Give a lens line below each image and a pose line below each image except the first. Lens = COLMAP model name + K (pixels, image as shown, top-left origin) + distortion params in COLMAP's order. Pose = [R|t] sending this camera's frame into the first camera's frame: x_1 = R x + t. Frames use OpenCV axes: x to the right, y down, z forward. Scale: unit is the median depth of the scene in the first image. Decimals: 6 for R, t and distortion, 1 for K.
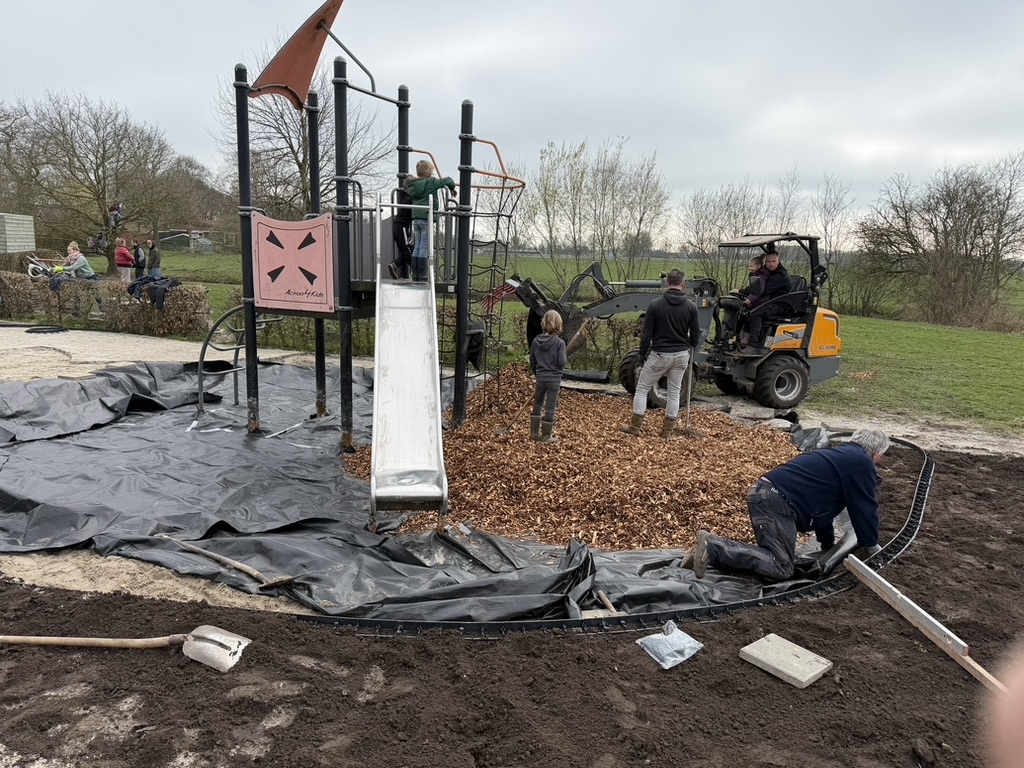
lens RADIAL K [[709.4, 0, 512.0], [0, 709.4, 384.0], [0, 0, 1]] dist [0.014321, -0.022044]
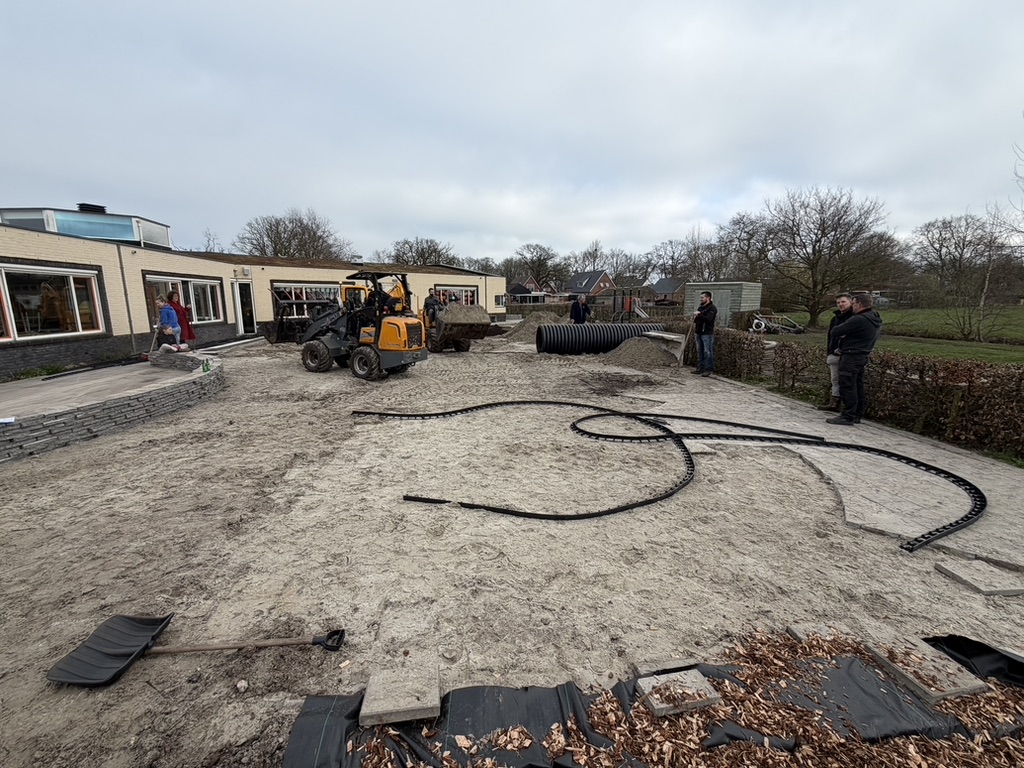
lens RADIAL K [[445.6, 0, 510.3], [0, 445.6, 385.5], [0, 0, 1]] dist [-0.000049, -0.000462]
pose [[0.479473, 0.130558, -0.867790, -0.121861], [-0.142543, 0.987326, 0.069784, -0.030872], [0.865902, 0.090238, 0.492007, 0.159540]]
